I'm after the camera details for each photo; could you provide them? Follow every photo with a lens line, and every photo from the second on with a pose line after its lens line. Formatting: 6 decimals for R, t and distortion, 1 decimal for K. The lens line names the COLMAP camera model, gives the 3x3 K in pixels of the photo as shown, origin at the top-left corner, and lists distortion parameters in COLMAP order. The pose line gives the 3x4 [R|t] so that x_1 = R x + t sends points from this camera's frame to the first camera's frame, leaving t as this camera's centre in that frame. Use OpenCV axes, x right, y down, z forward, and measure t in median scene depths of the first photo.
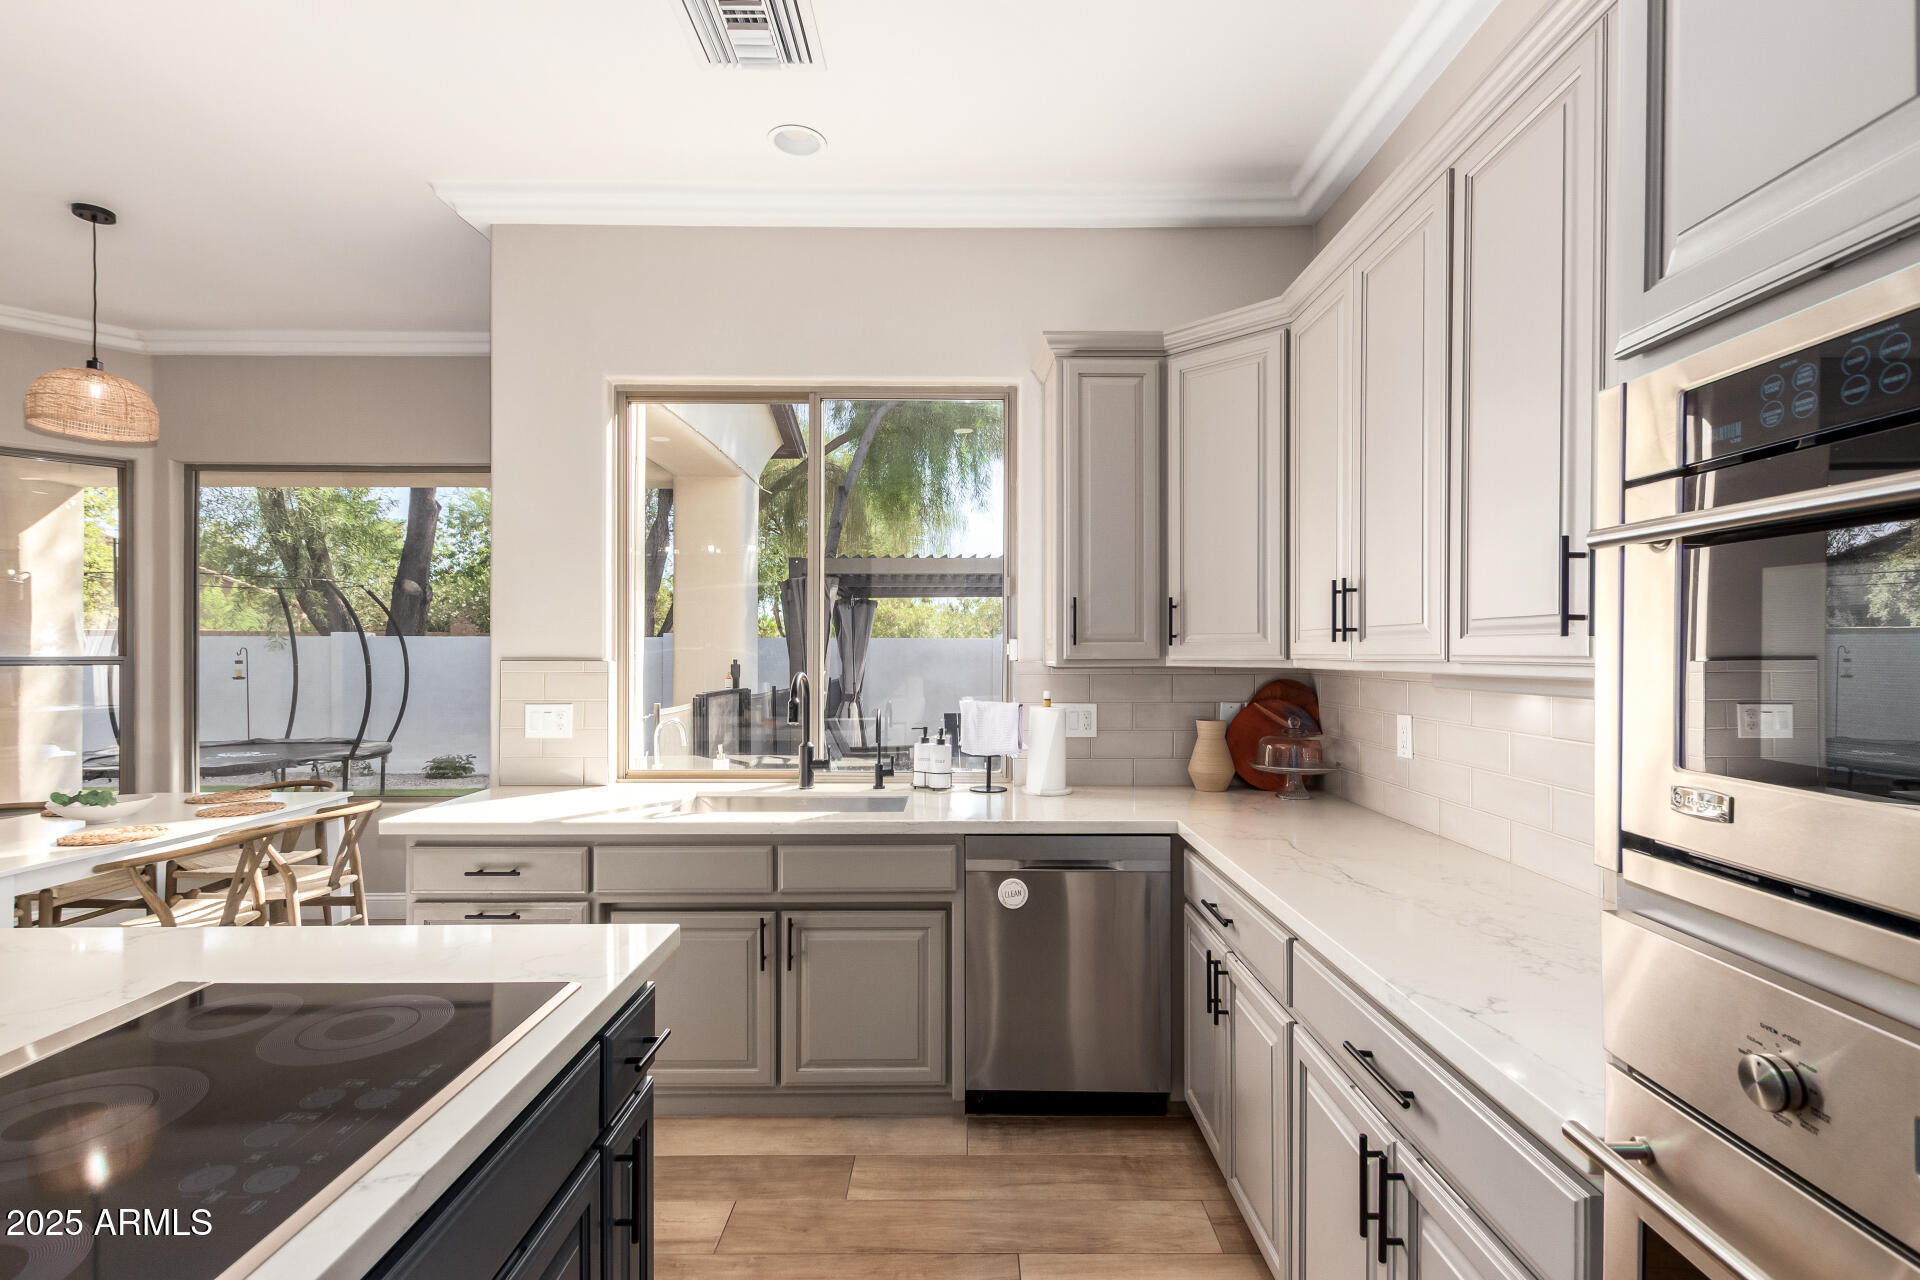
lens RADIAL K [[883.8, 0, 957.8], [0, 883.8, 648.0], [0, 0, 1]] dist [-0.000600, -0.000132]
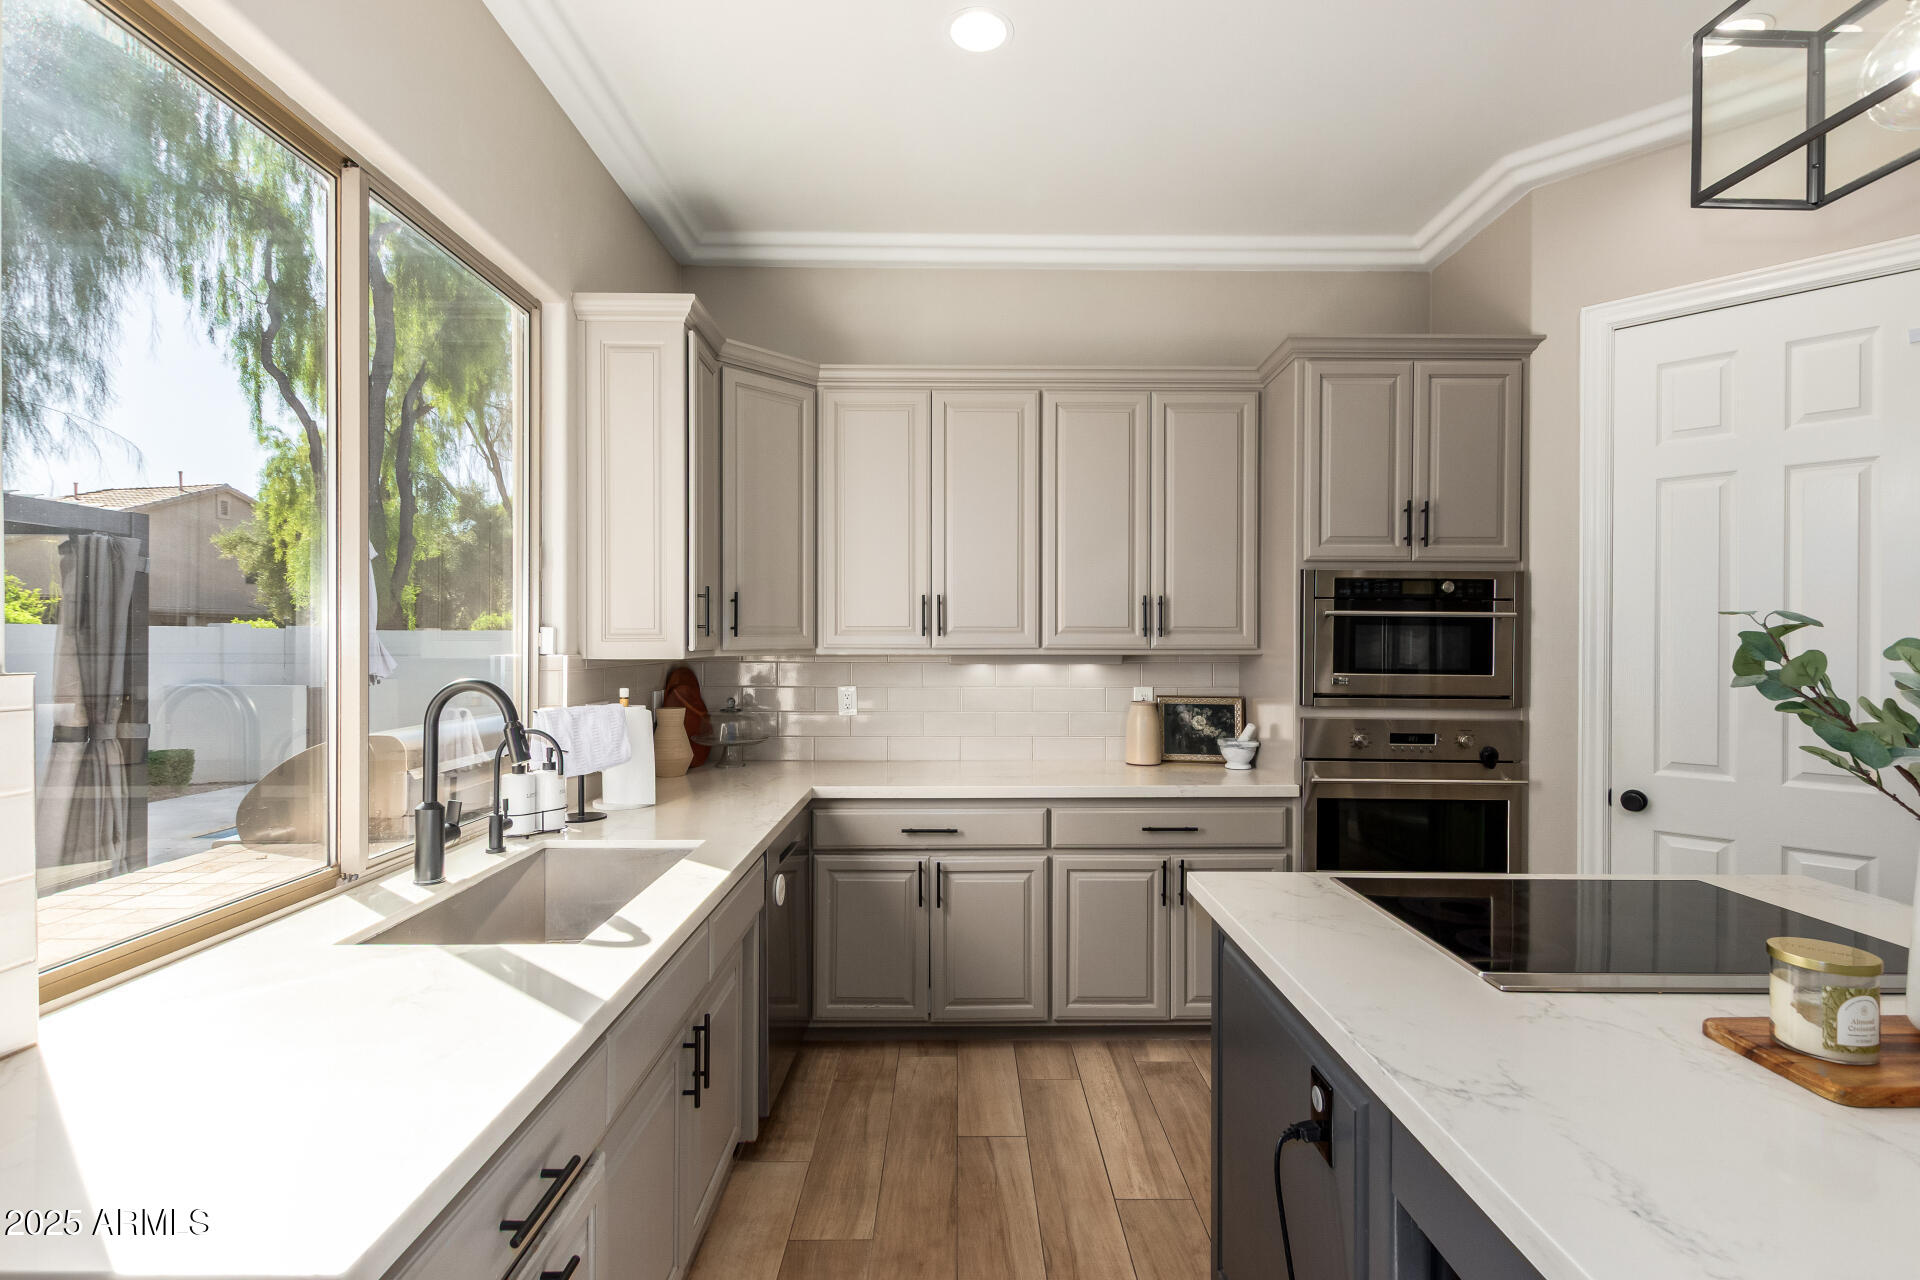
lens RADIAL K [[883.8, 0, 956.5], [0, 883.8, 640.7], [0, 0, 1]] dist [-0.000600, -0.000132]
pose [[-0.004285, -0.004275, 0.999982, -1.043706], [0.000930, 0.999990, 0.004279, -0.009806], [-0.999990, 0.000948, -0.004281, 0.904968]]
